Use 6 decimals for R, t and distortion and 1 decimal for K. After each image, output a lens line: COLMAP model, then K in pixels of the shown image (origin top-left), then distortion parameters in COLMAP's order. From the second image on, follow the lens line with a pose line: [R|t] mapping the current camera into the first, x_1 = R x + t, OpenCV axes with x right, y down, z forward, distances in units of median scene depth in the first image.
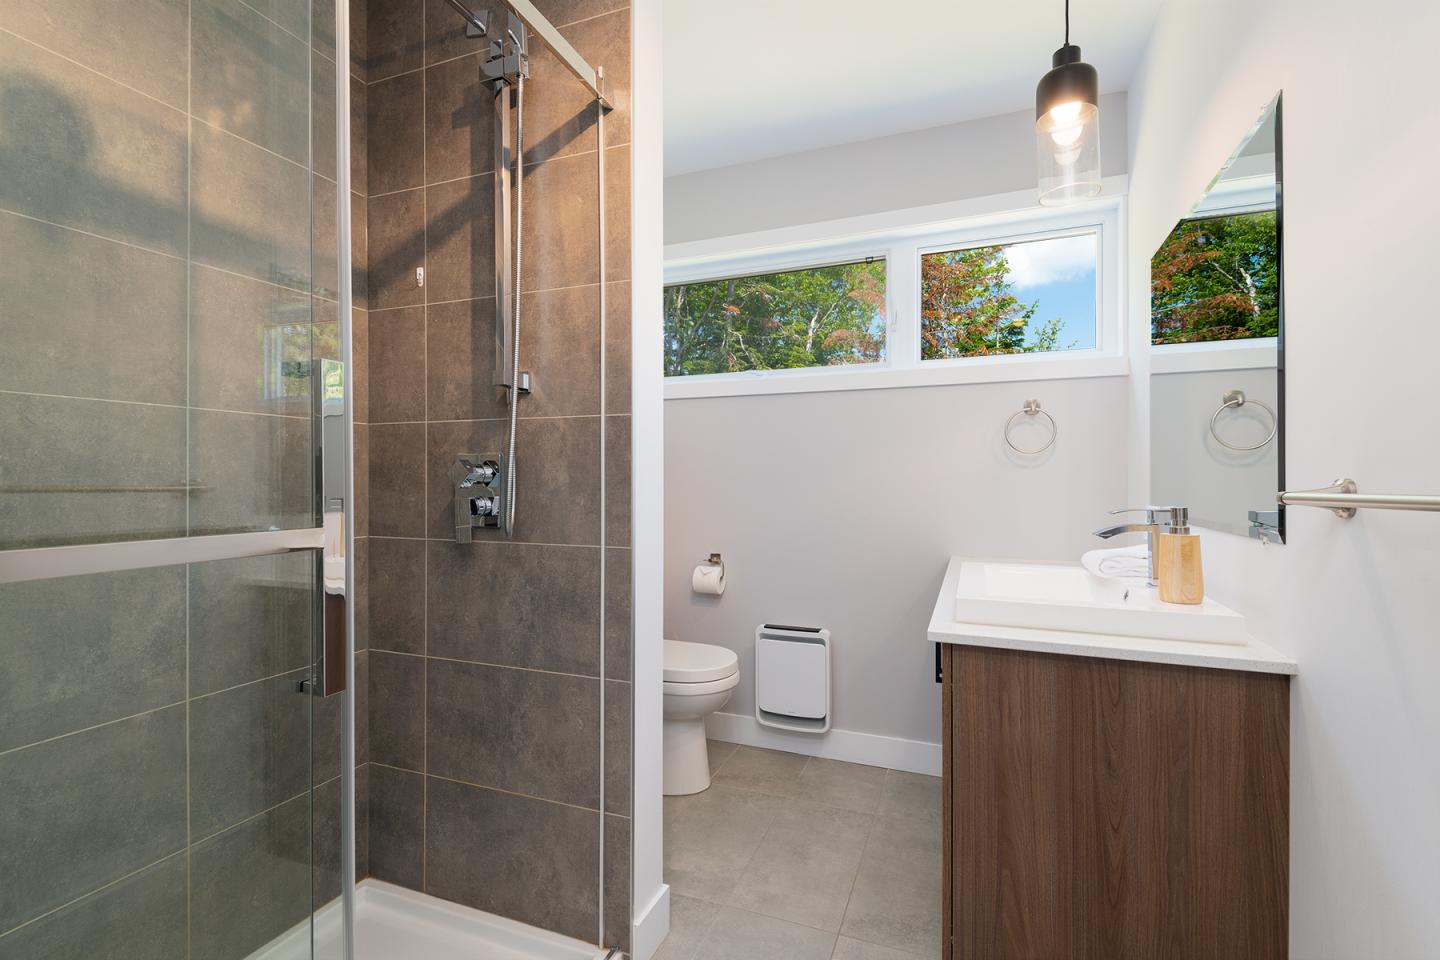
lens RADIAL K [[638.6, 0, 725.8], [0, 638.6, 475.1], [0, 0, 1]] dist [0.008687, -0.000458]
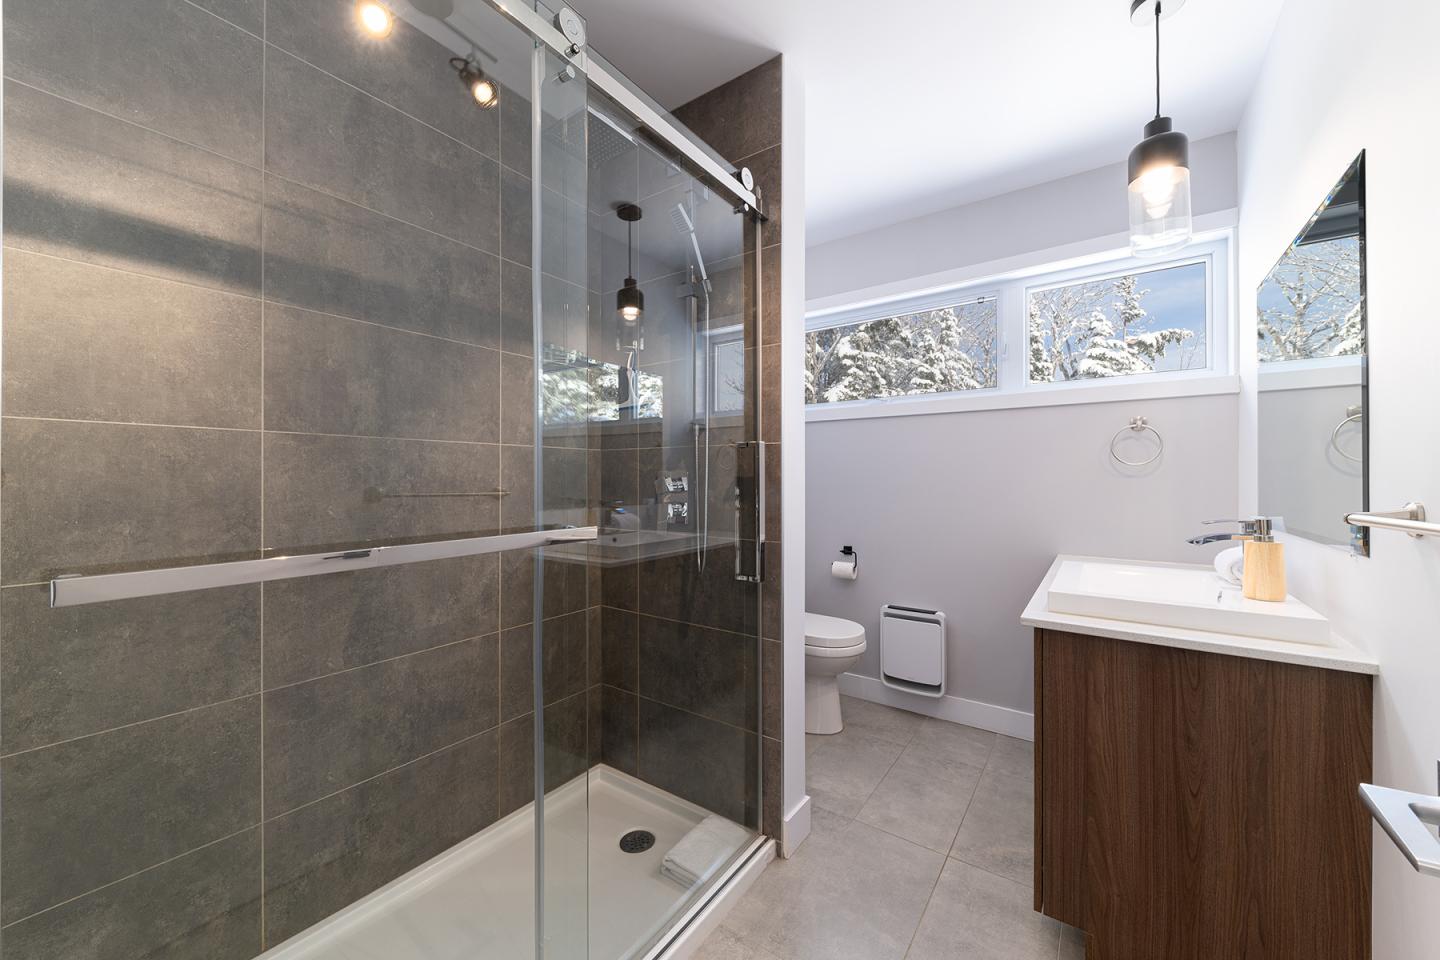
lens RADIAL K [[538.1, 0, 724.1], [0, 538.1, 479.8], [0, 0, 1]] dist [0.001065, -0.000180]
pose [[0.969951, 0.000407, -0.243301, 0.010777], [0.001652, 0.999965, 0.008259, -0.027660], [0.243296, -0.008412, 0.969916, -0.130751]]
